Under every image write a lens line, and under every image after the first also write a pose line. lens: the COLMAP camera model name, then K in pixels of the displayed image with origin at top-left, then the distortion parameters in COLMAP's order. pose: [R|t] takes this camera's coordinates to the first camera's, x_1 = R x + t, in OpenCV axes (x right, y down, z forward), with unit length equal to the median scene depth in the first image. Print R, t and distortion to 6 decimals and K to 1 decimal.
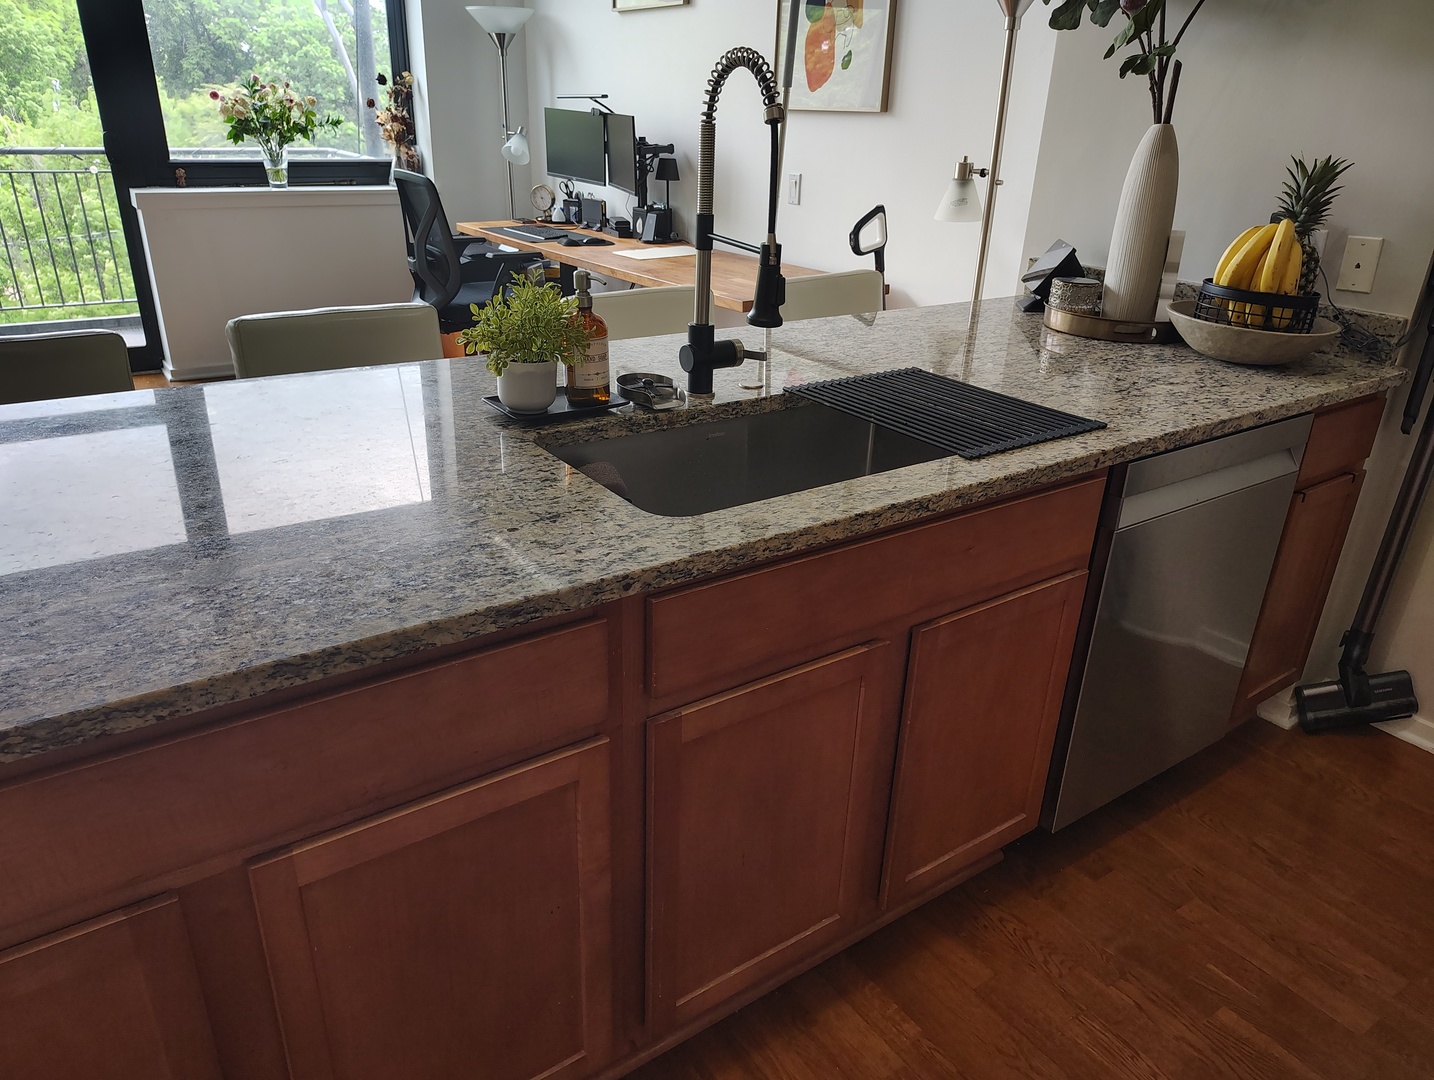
lens RADIAL K [[994.4, 0, 717.4], [0, 994.4, 553.3], [0, 0, 1]] dist [0.044495, -0.050522]
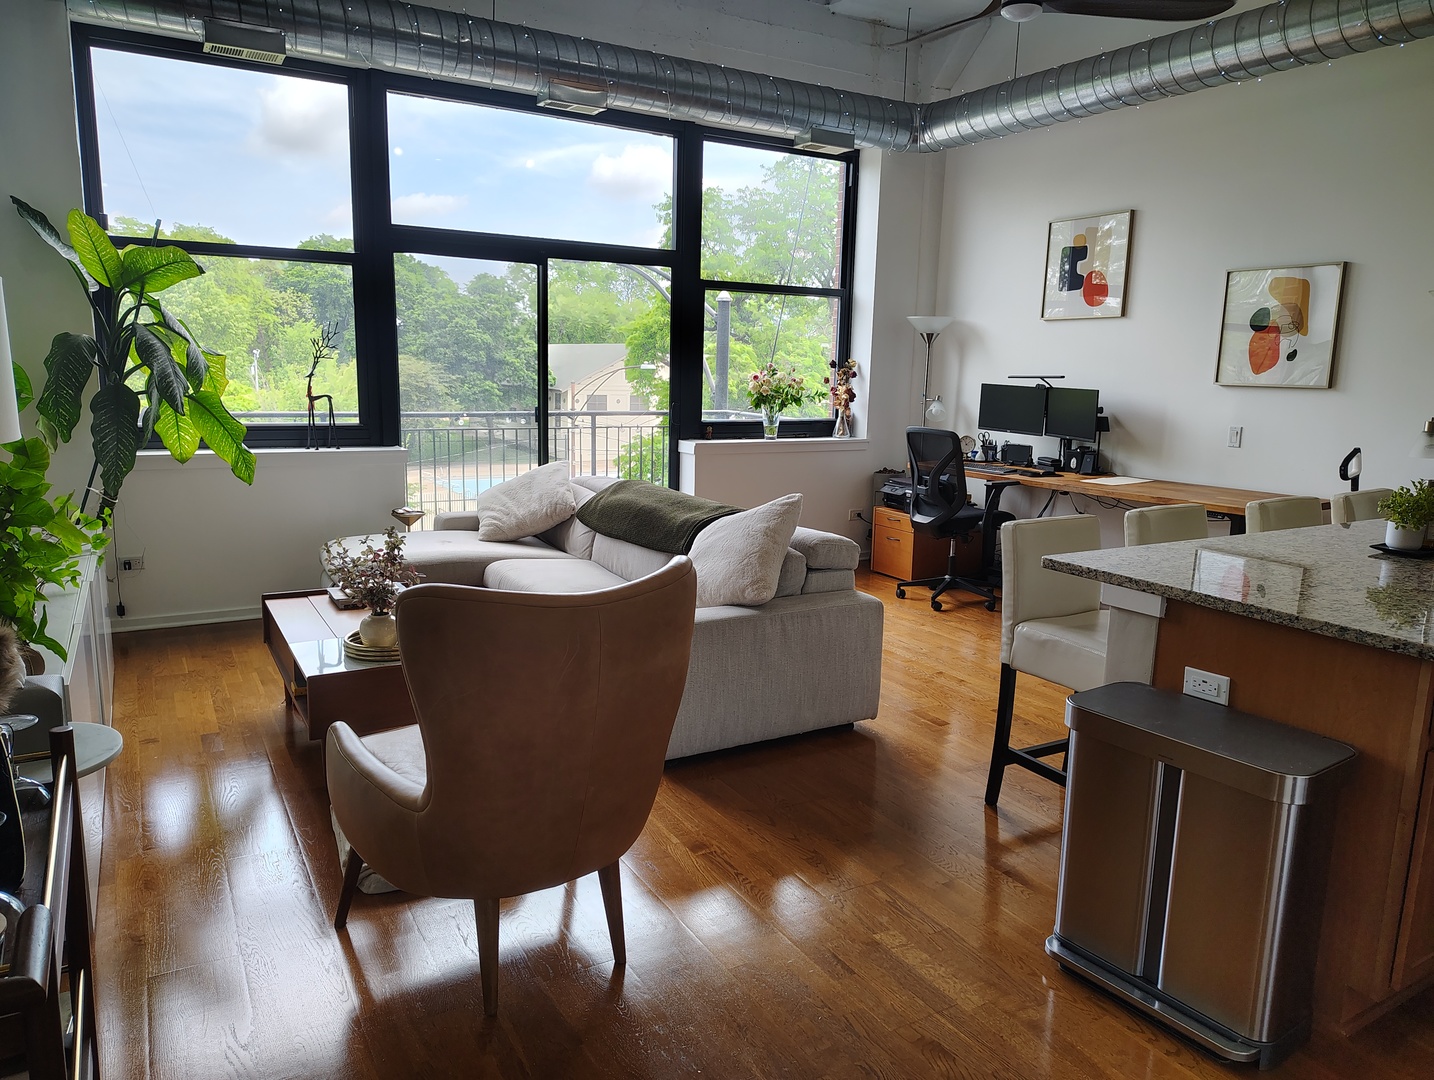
lens RADIAL K [[994.4, 0, 714.5], [0, 994.4, 532.8], [0, 0, 1]] dist [0.044495, -0.050522]
pose [[0.997116, 0.004036, -0.075786, -0.421977], [-0.022869, 0.968148, -0.249330, 0.102675], [0.072366, 0.250345, 0.965448, -0.292791]]
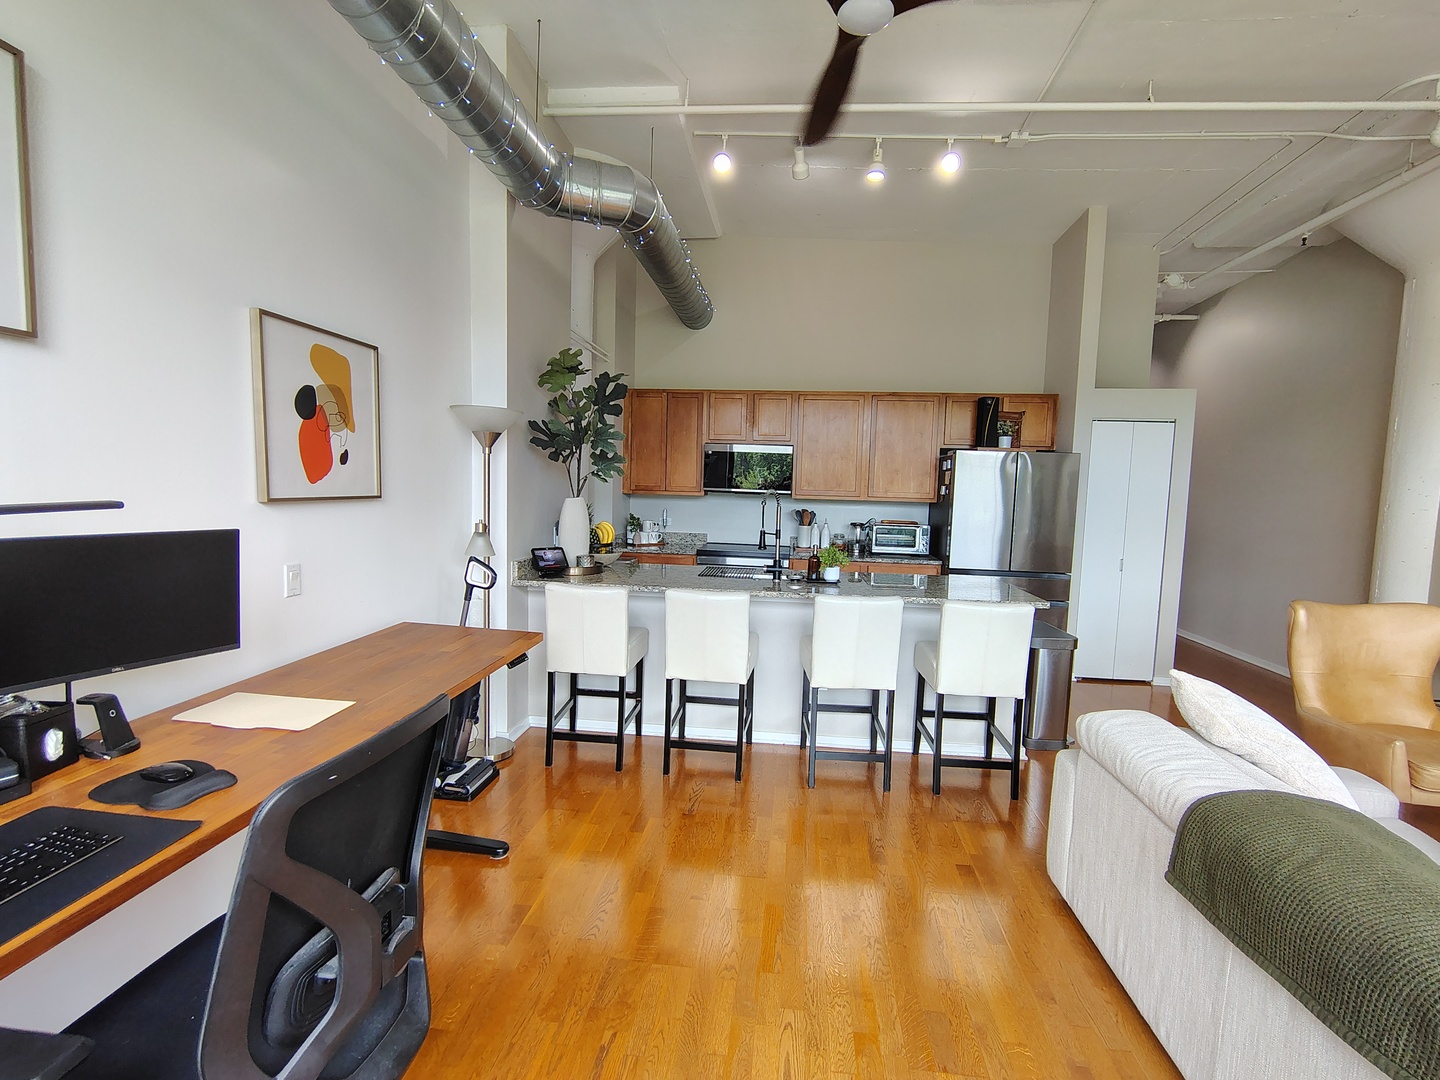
lens RADIAL K [[677.7, 0, 721.2], [0, 677.7, 538.5], [0, 0, 1]] dist [-0.013001, 0.005692]
pose [[-0.754572, -0.106390, 0.647536, -0.469998], [0.217895, 0.890163, 0.400166, -0.433597], [-0.618986, 0.443048, -0.648510, 0.885532]]
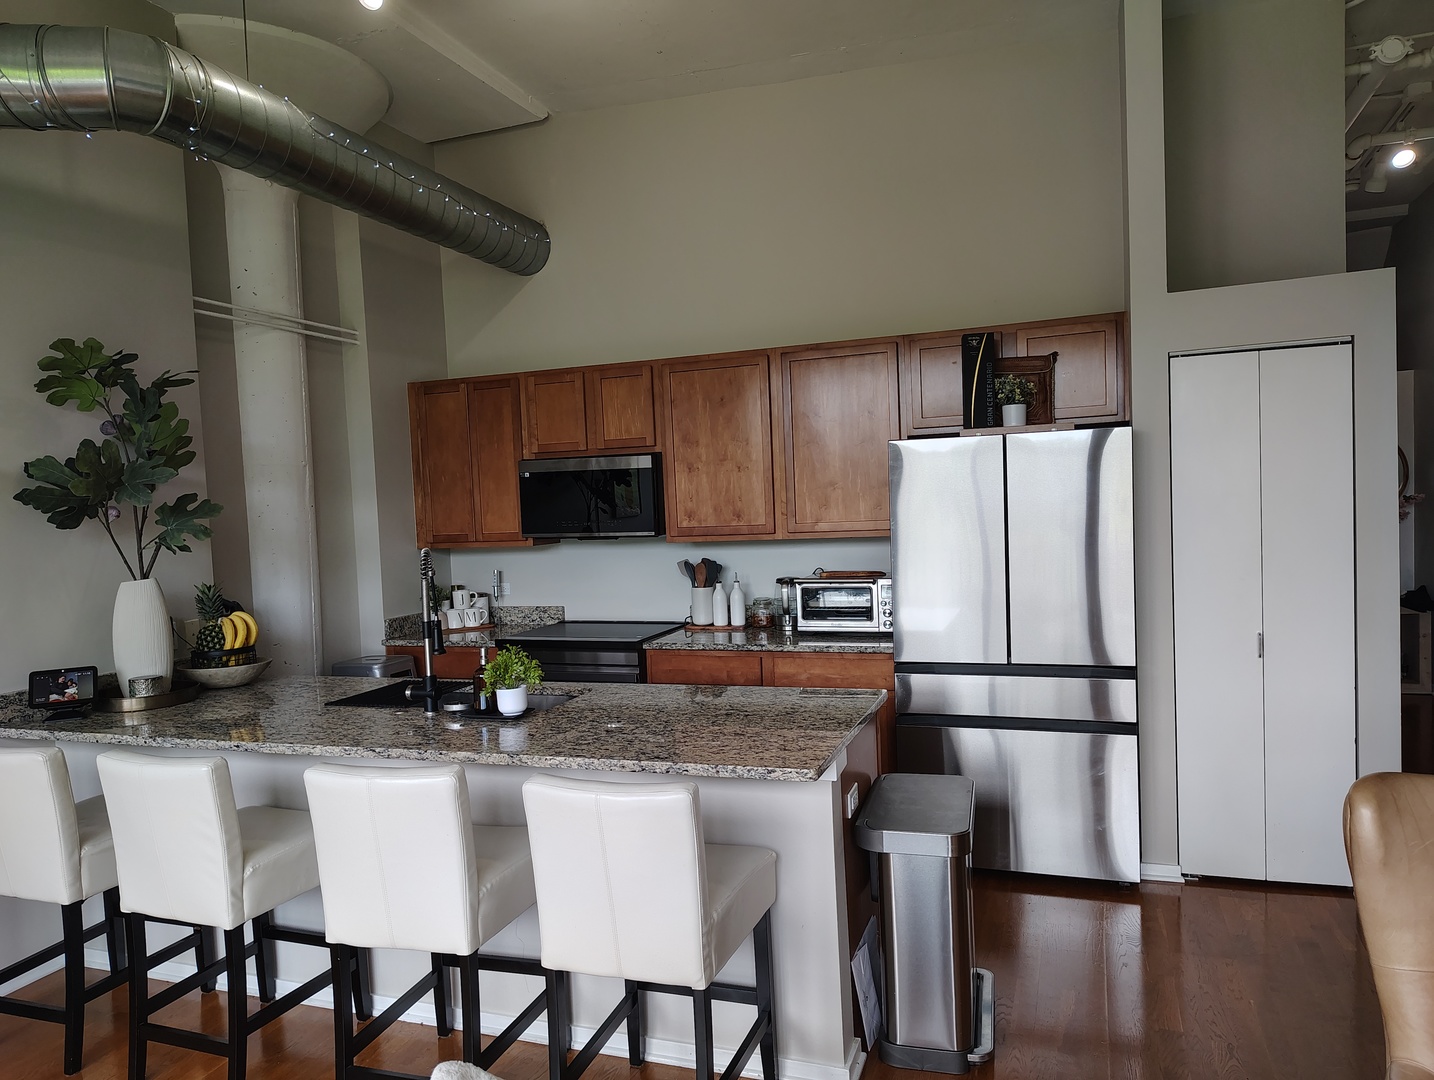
lens RADIAL K [[994.4, 0, 713.8], [0, 994.4, 548.1], [0, 0, 1]] dist [0.044495, -0.050522]
pose [[-0.576388, -0.048625, 0.815728, -0.640100], [0.354423, 0.884578, 0.303162, -0.283818], [-0.736316, 0.463851, -0.492626, 0.485294]]
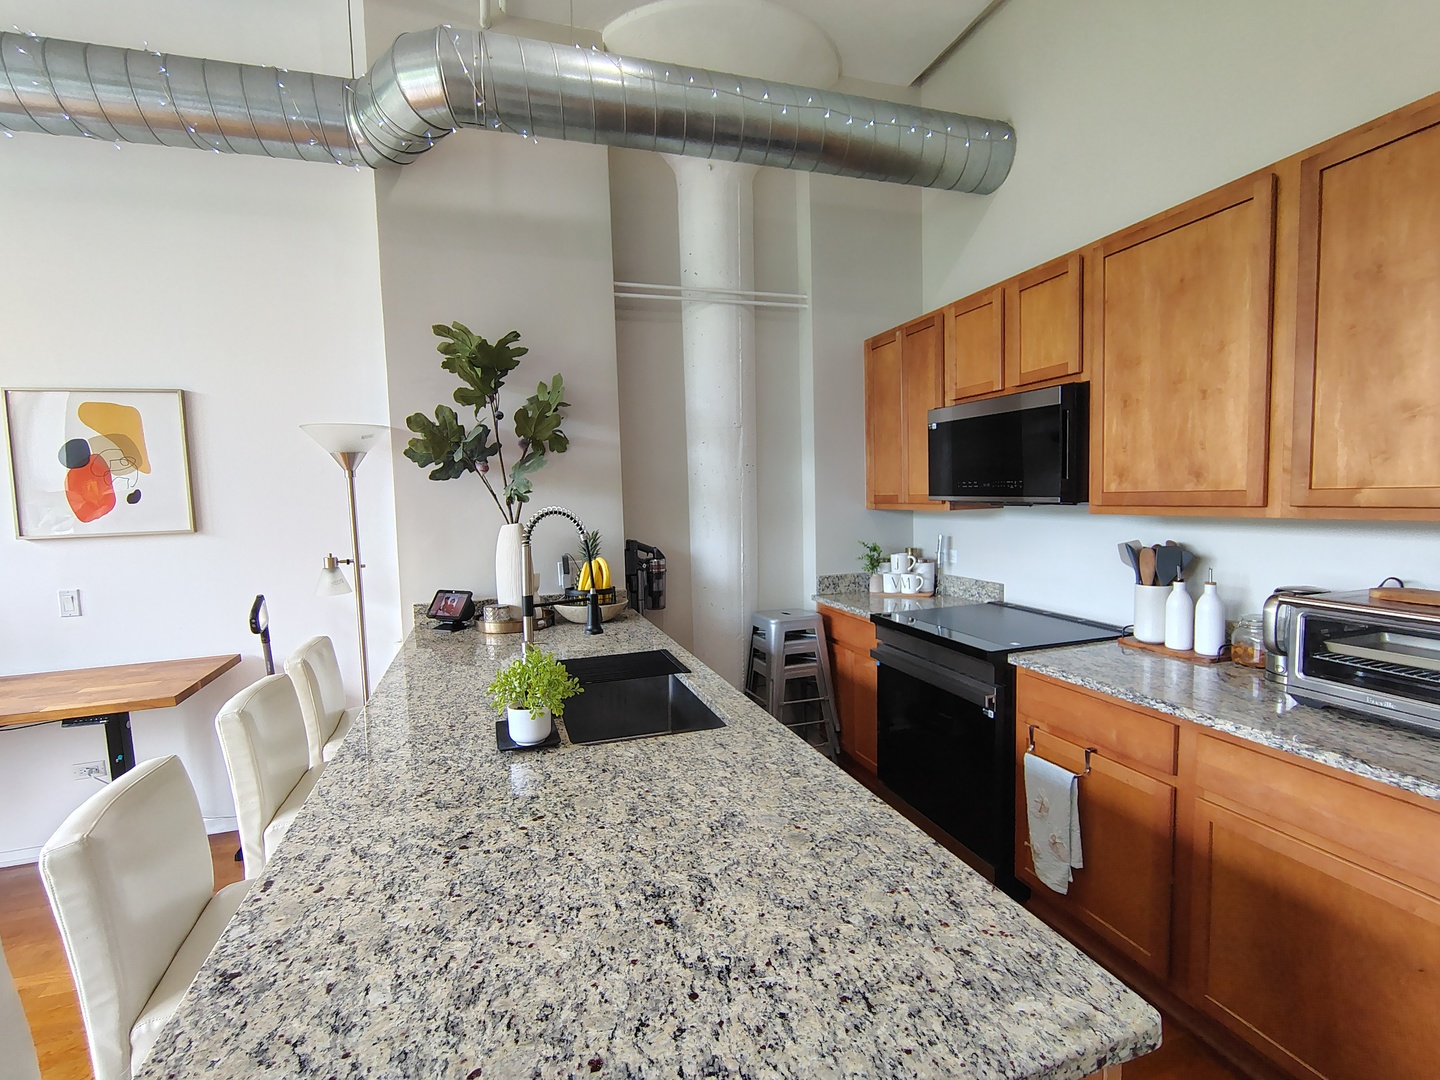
lens RADIAL K [[677.7, 0, 719.5], [0, 677.7, 545.6], [0, 0, 1]] dist [-0.013001, 0.005692]
pose [[0.284213, -0.113598, 0.952008, -0.318358], [0.425116, 0.904941, -0.018932, -0.084185], [-0.859360, 0.410094, 0.305489, 0.113725]]
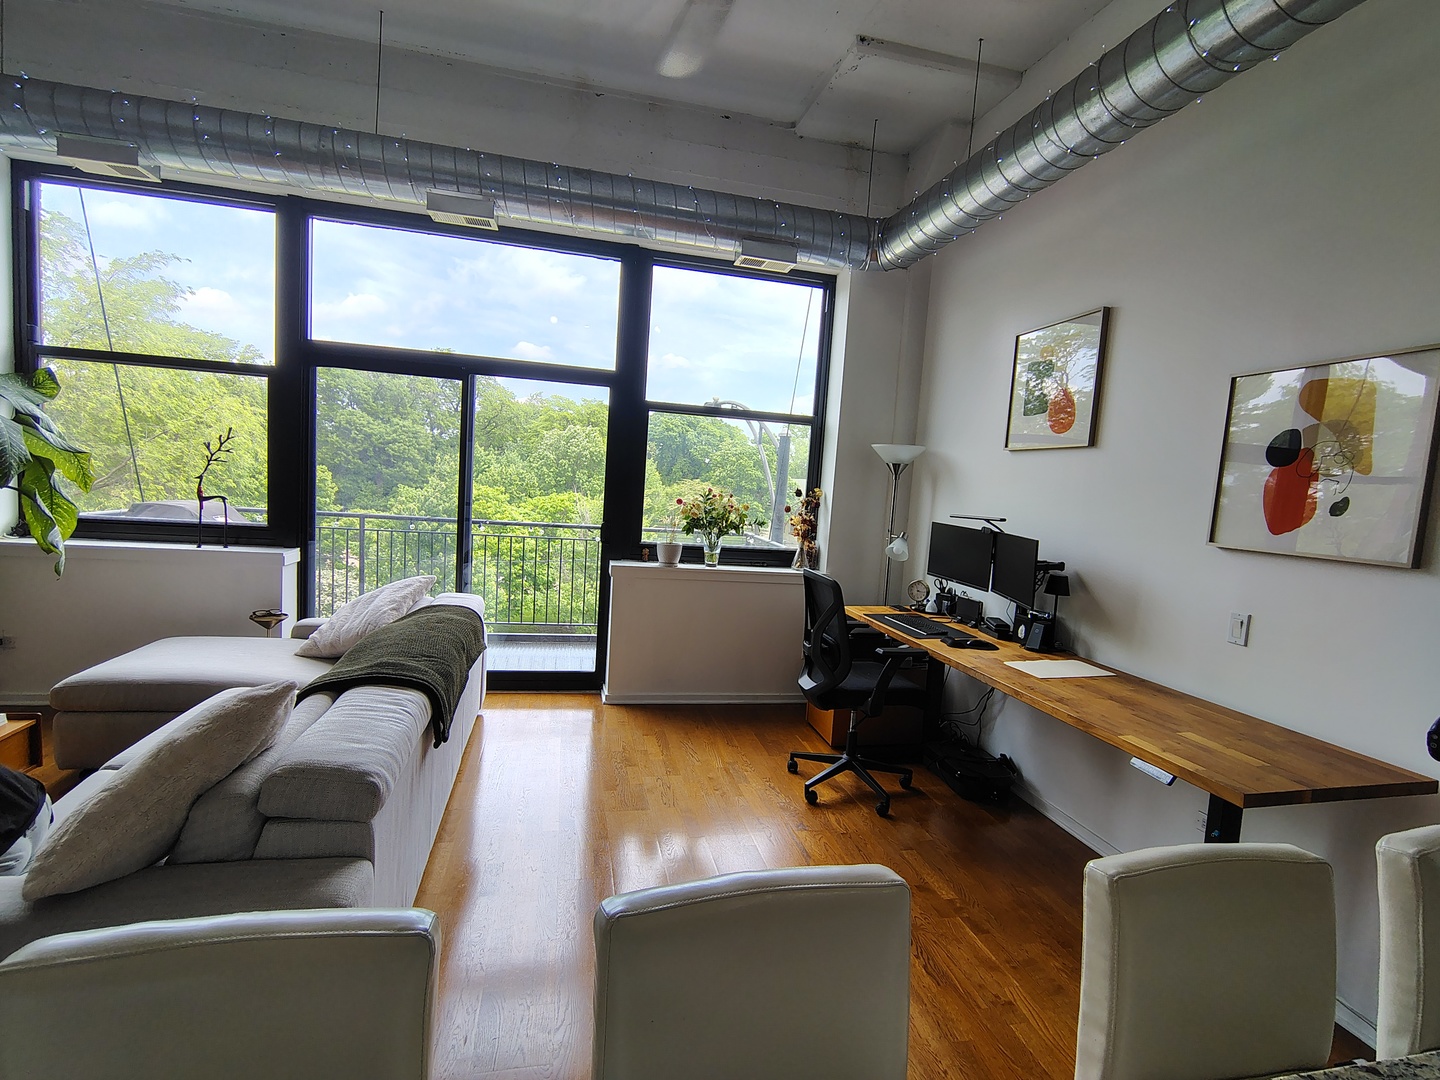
lens RADIAL K [[677.7, 0, 717.4], [0, 677.7, 541.2], [0, 0, 1]] dist [-0.013001, 0.005692]
pose [[0.927497, 0.063491, -0.368399, -0.109051], [-0.186924, 0.932196, -0.309952, -0.126584], [0.323741, 0.356342, 0.876477, 0.224312]]
